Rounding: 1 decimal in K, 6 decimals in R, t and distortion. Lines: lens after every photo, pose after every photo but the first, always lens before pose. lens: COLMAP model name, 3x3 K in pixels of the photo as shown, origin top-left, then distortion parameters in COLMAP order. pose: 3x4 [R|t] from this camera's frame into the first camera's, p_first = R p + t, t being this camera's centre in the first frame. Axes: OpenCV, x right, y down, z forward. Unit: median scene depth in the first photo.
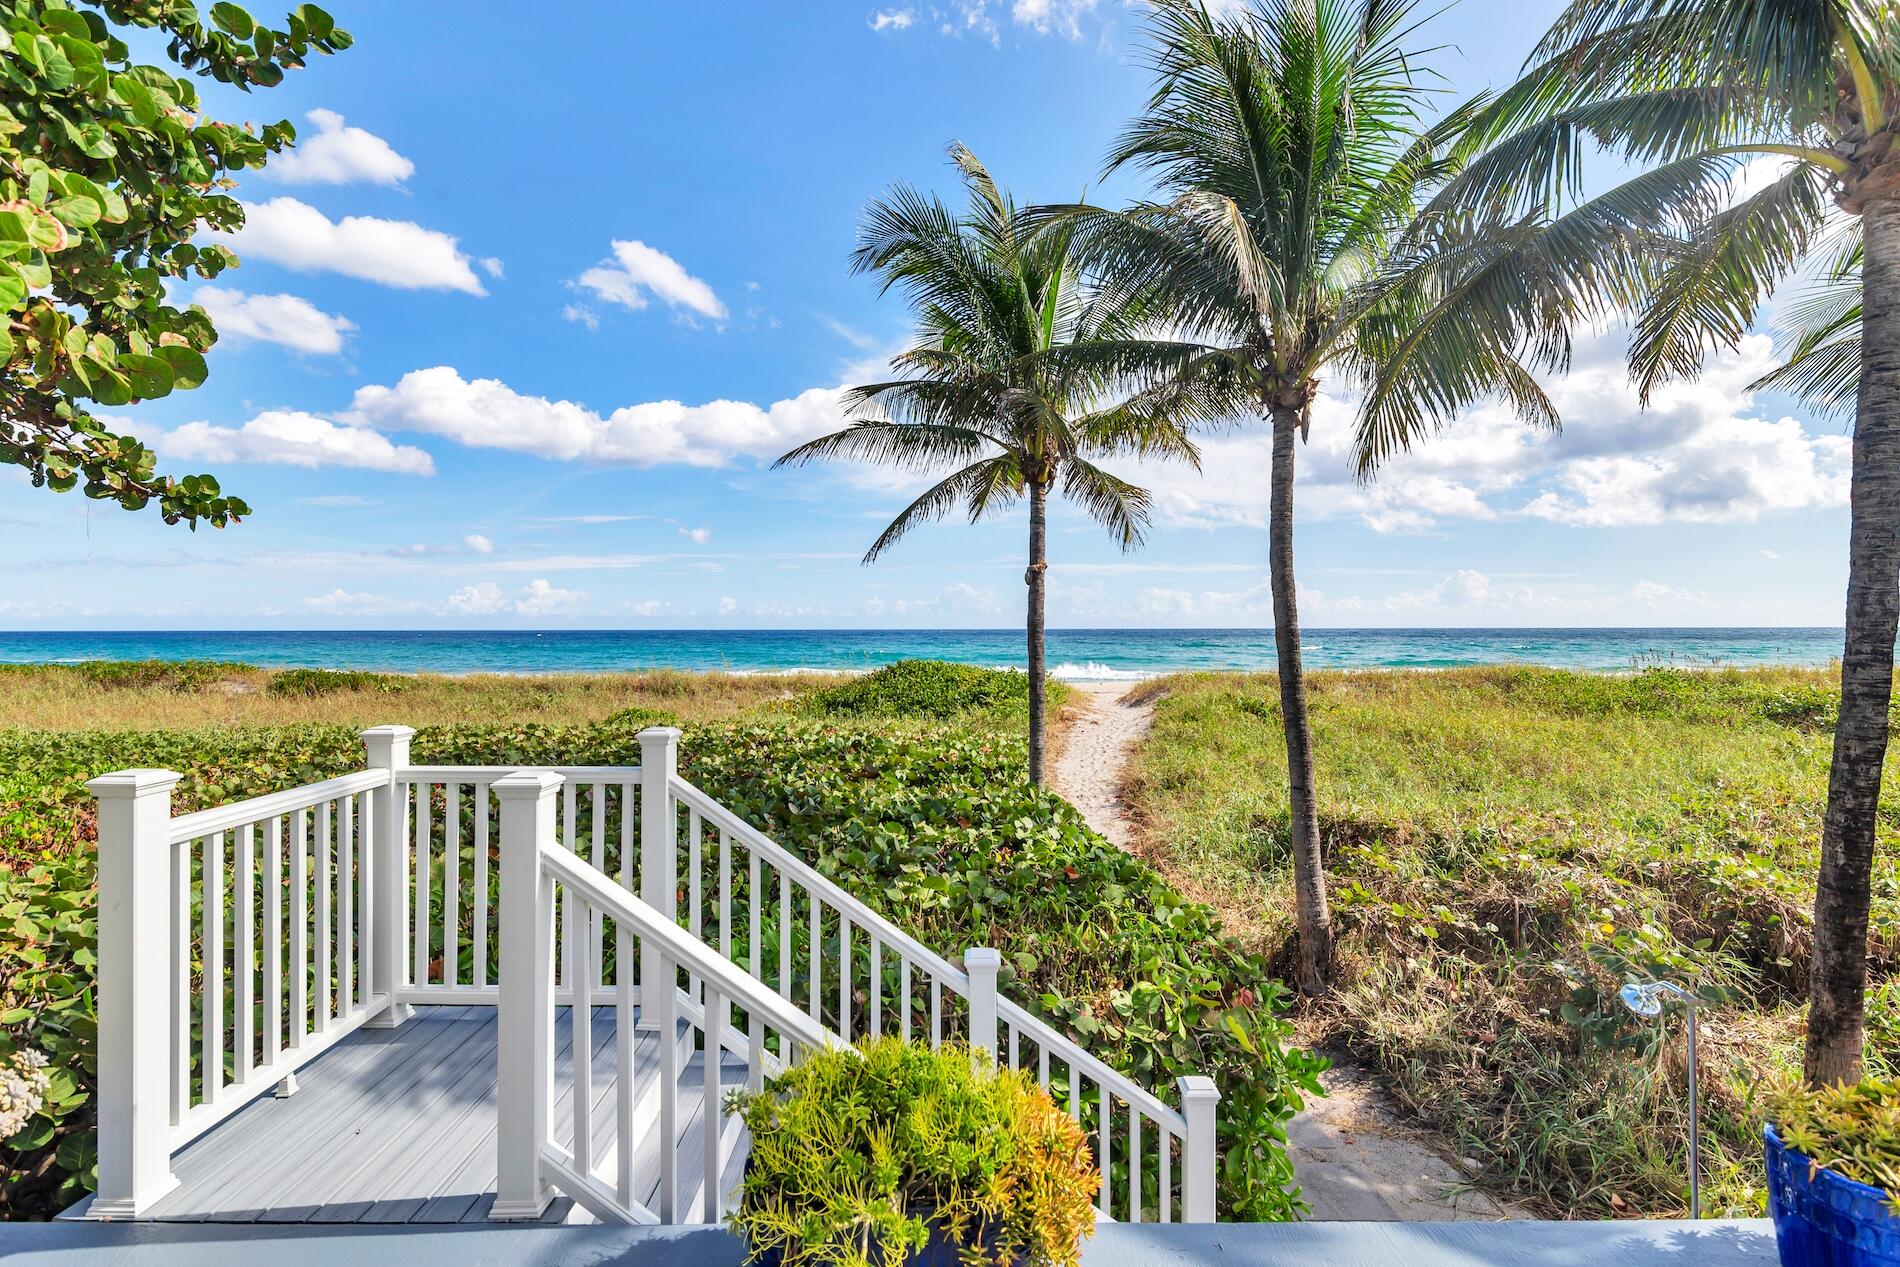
lens RADIAL K [[851.4, 0, 950.0], [0, 851.4, 633.5], [0, 0, 1]] dist [0.000395, 0.000639]
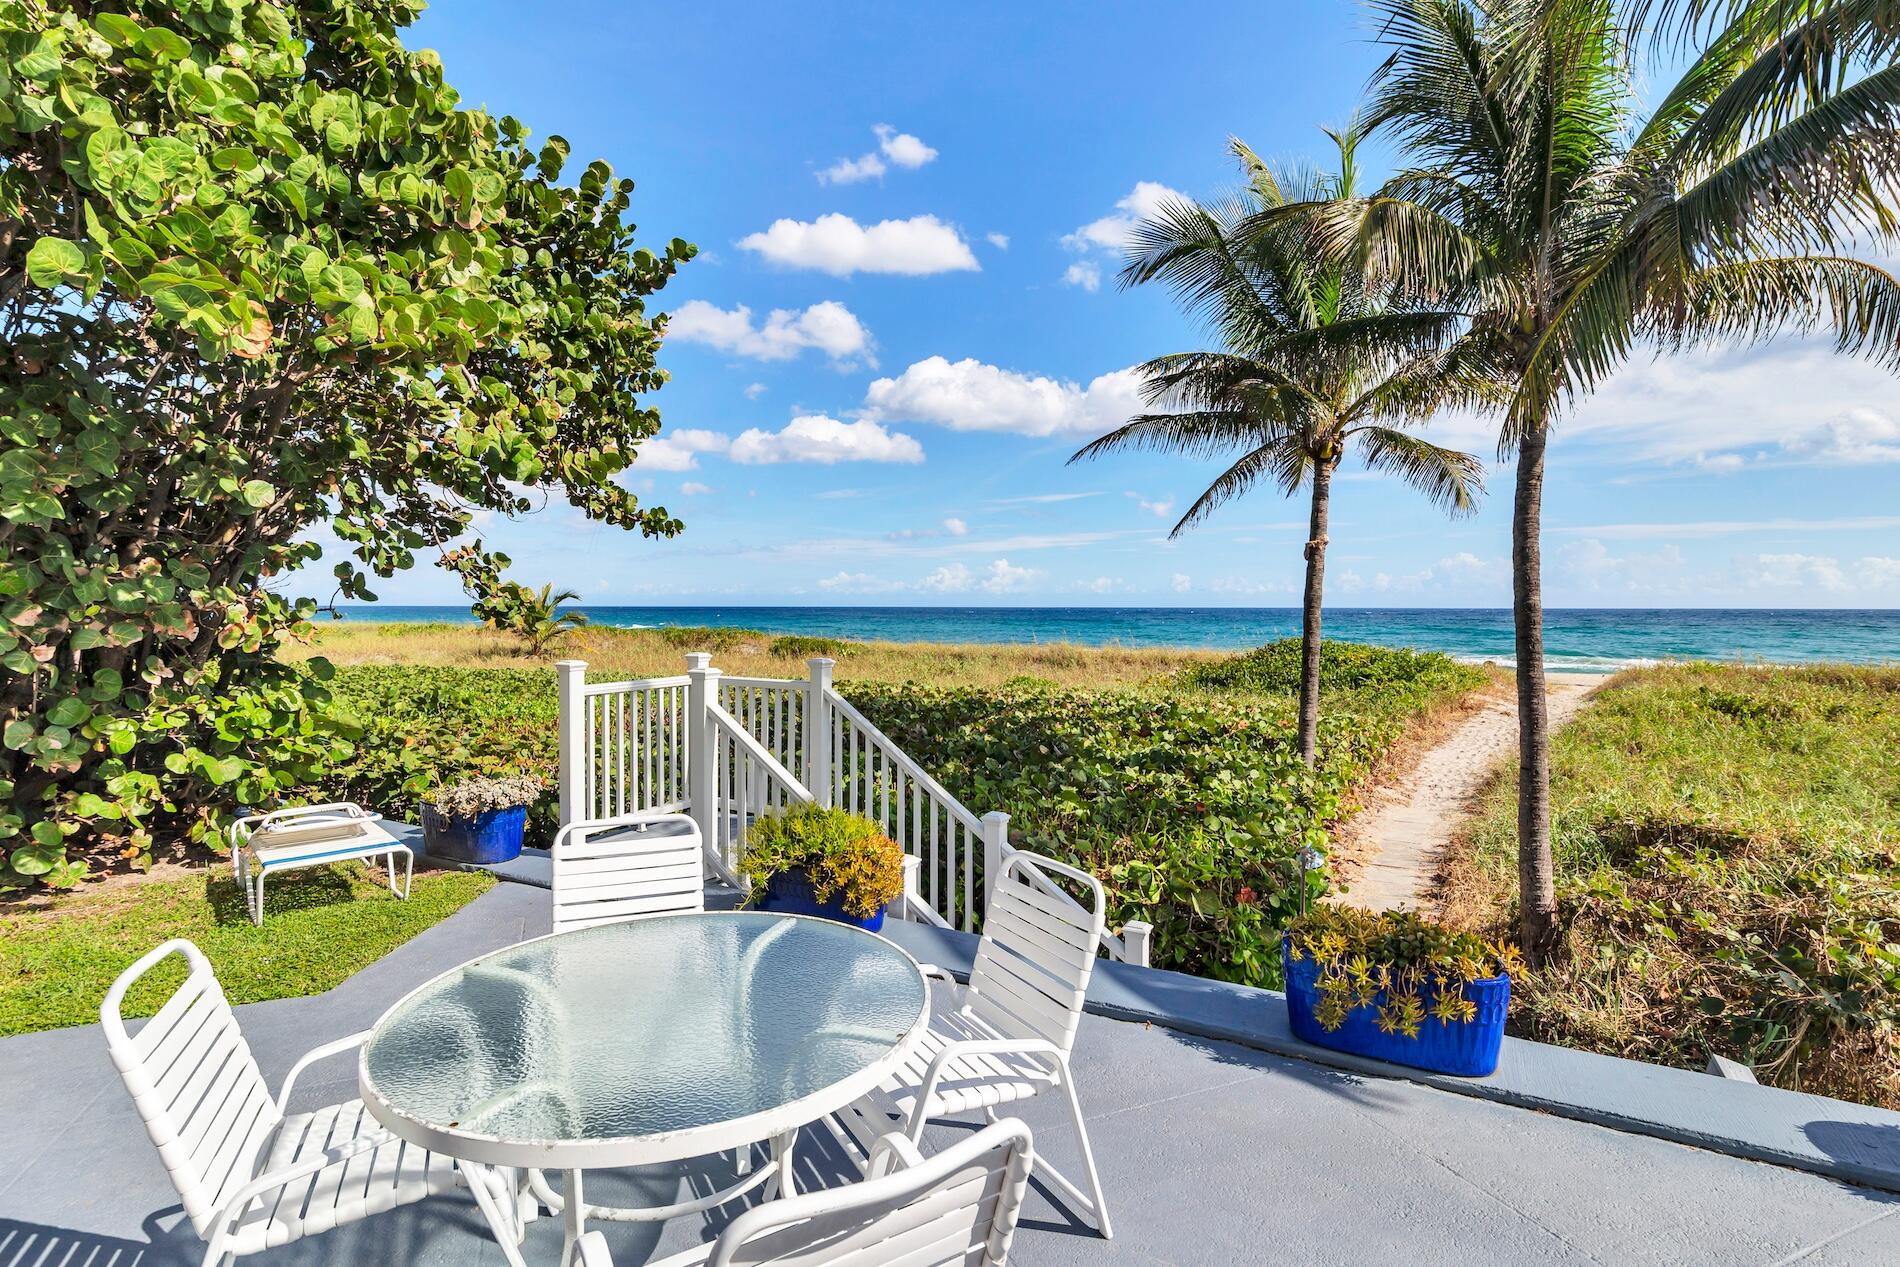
lens RADIAL K [[836.6, 0, 950.0], [0, 836.6, 633.5], [0, 0, 1]] dist [0.041935, 0.000143]
pose [[0.892570, 0.018706, -0.450521, 0.192826], [-0.006498, 0.999569, 0.028628, 0.004292], [0.450862, -0.022625, 0.892307, -0.109476]]
